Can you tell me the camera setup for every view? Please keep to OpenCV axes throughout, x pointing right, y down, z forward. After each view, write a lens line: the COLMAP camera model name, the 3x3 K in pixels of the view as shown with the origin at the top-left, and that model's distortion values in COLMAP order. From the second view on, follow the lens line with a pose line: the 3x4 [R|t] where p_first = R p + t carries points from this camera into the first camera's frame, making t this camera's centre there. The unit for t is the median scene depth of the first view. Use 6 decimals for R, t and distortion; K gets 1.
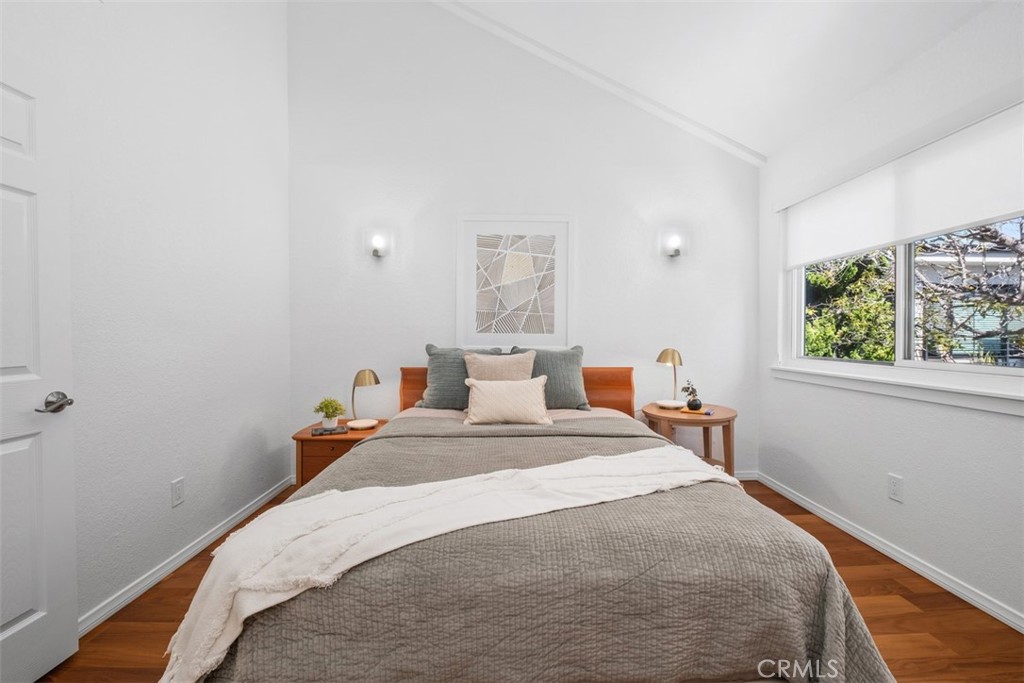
lens RADIAL K [[440.9, 0, 512.0], [0, 440.9, 338.5], [0, 0, 1]] dist [-0.000649, -0.003155]
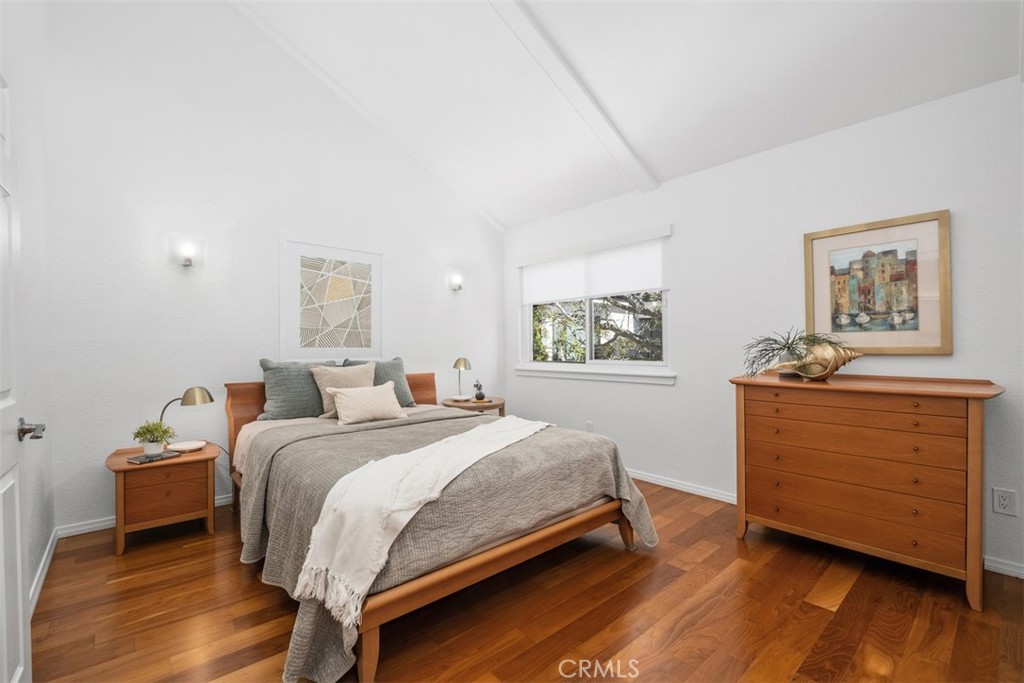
lens RADIAL K [[440.9, 0, 510.7], [0, 440.9, 345.0], [0, 0, 1]] dist [-0.000649, -0.003155]
pose [[0.762132, -0.003878, 0.647410, -0.415260], [0.012892, 0.999875, -0.009186, -0.002362], [-0.647293, 0.015347, 0.762086, -0.152556]]
